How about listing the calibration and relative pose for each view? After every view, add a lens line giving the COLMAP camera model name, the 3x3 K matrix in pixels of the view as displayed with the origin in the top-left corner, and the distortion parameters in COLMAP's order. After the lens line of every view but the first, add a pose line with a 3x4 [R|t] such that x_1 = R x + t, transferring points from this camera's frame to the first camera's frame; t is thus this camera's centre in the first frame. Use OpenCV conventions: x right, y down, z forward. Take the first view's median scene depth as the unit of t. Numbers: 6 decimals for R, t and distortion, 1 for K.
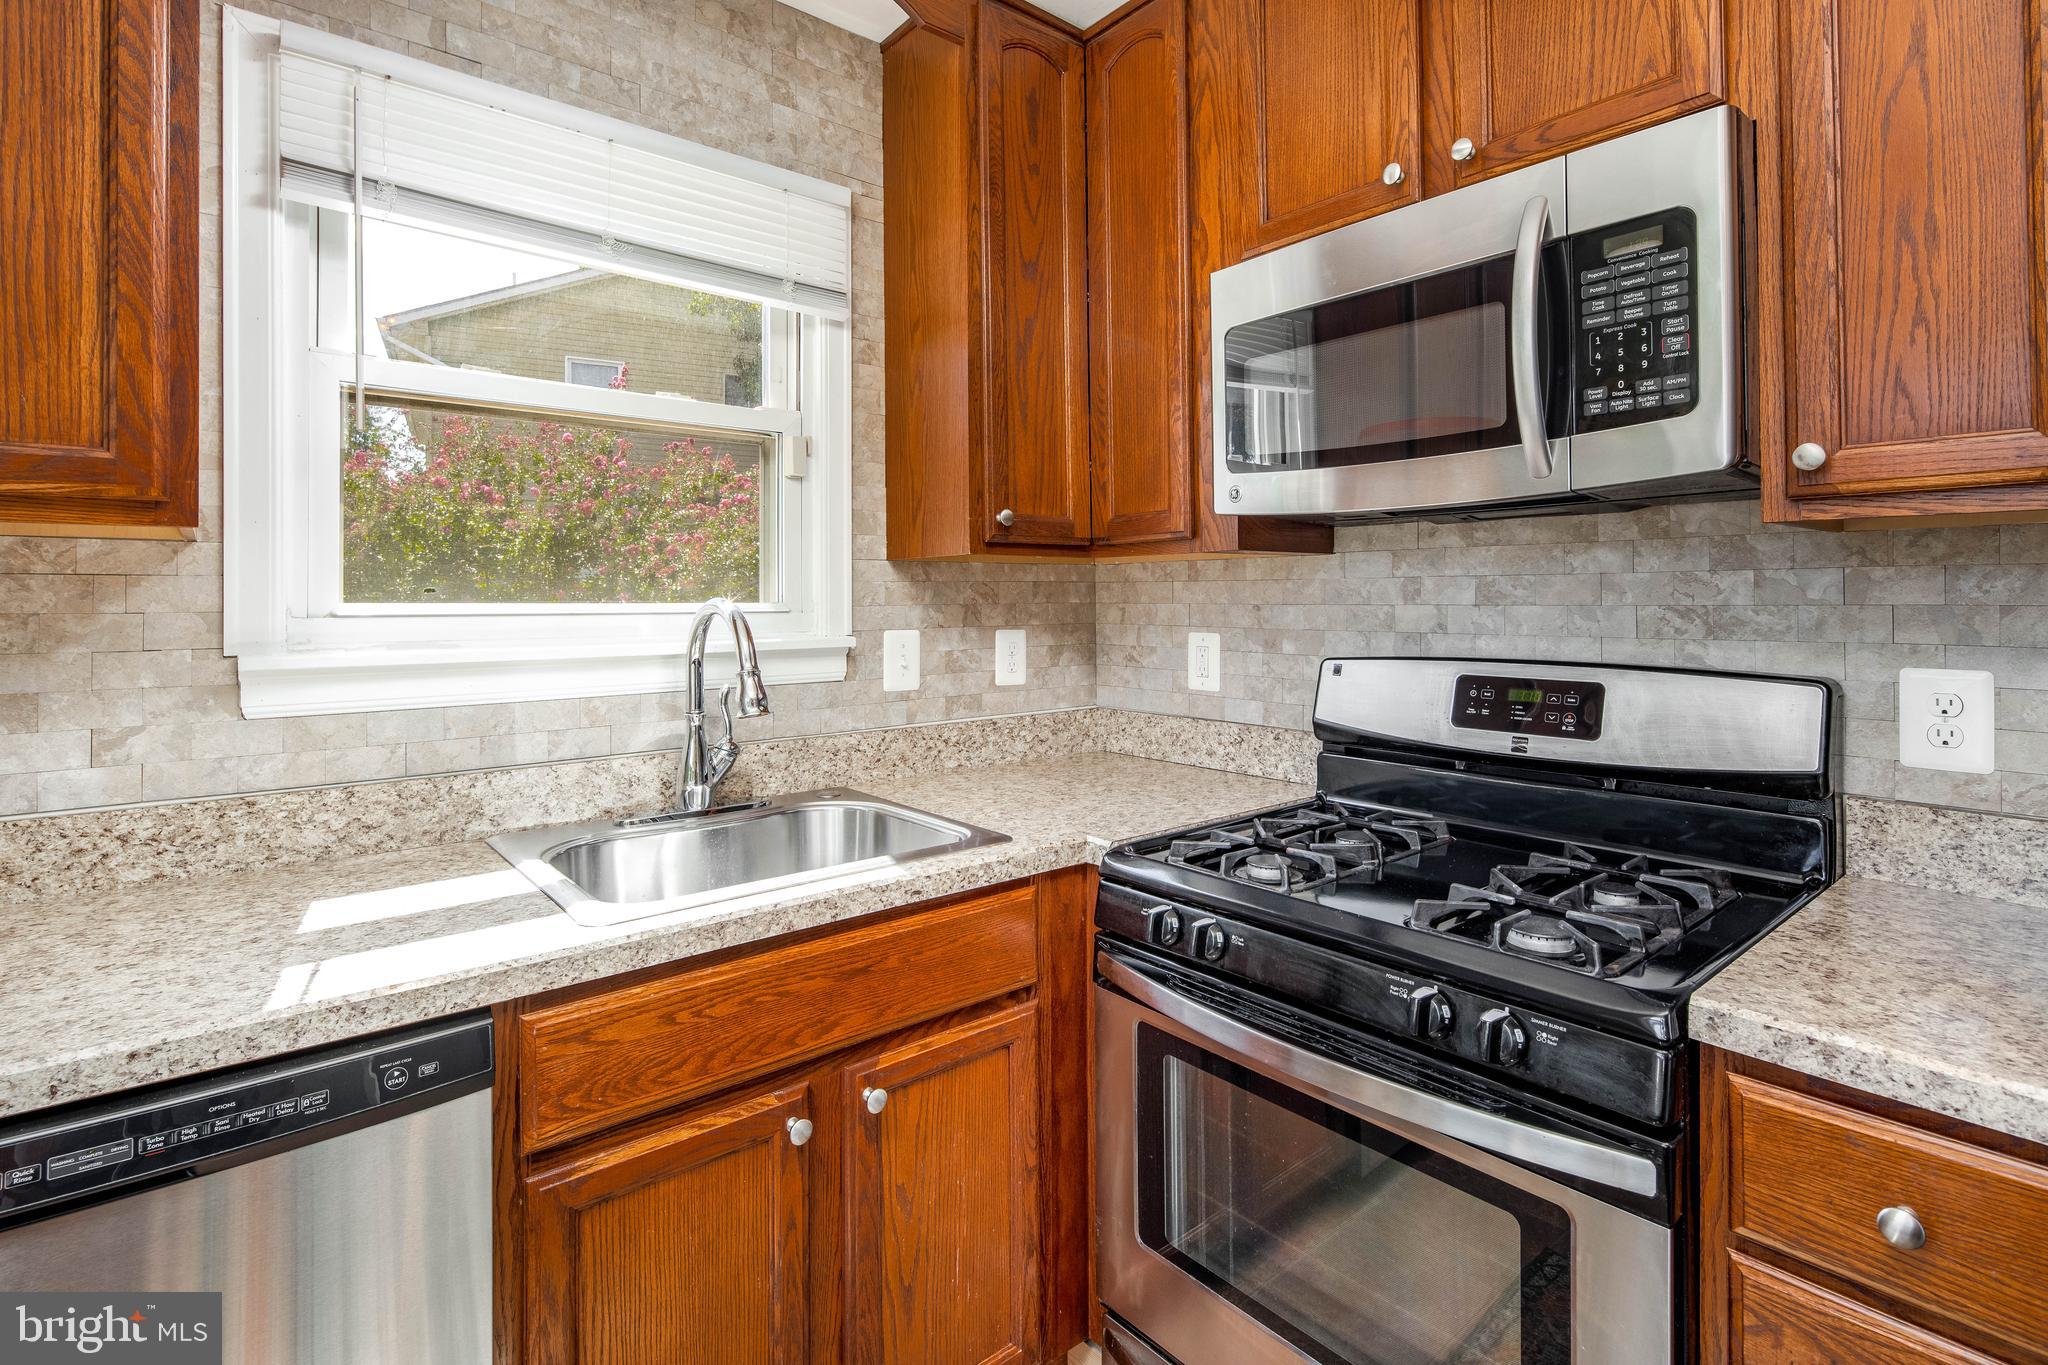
lens RADIAL K [[993.2, 0, 1029.9], [0, 993.2, 590.5], [0, 0, 1]] dist [0.002006, -0.003867]
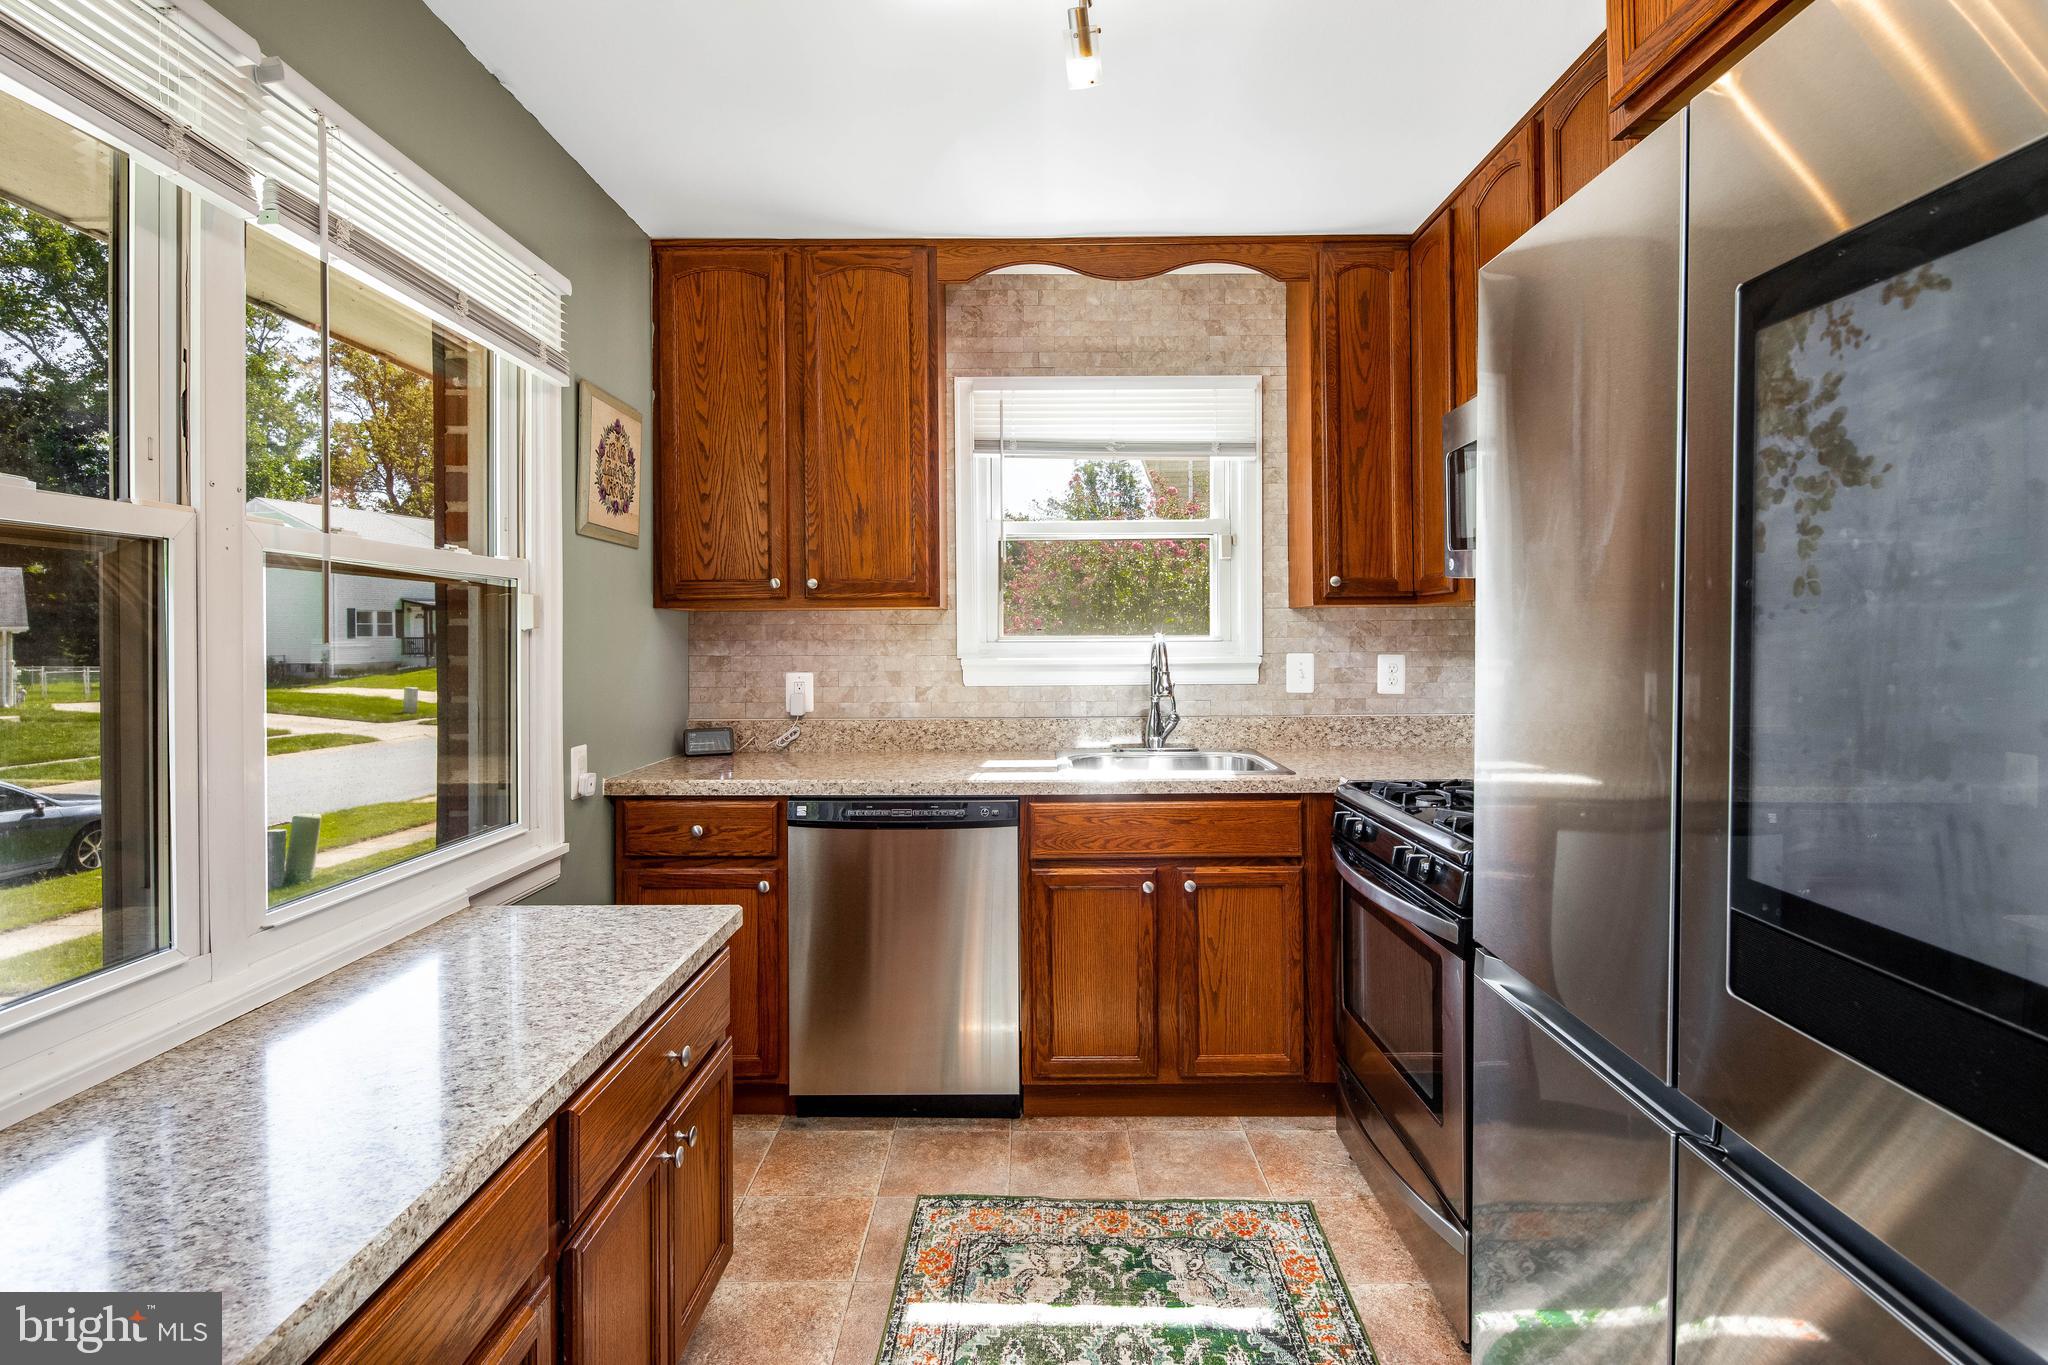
lens RADIAL K [[993.2, 0, 1028.4], [0, 993.2, 637.7], [0, 0, 1]] dist [0.002006, -0.003867]
pose [[0.764165, 0.003480, -0.645011, 0.738106], [0.008800, 0.999836, 0.015820, -0.016680], [0.644961, -0.017765, 0.764009, -0.606431]]
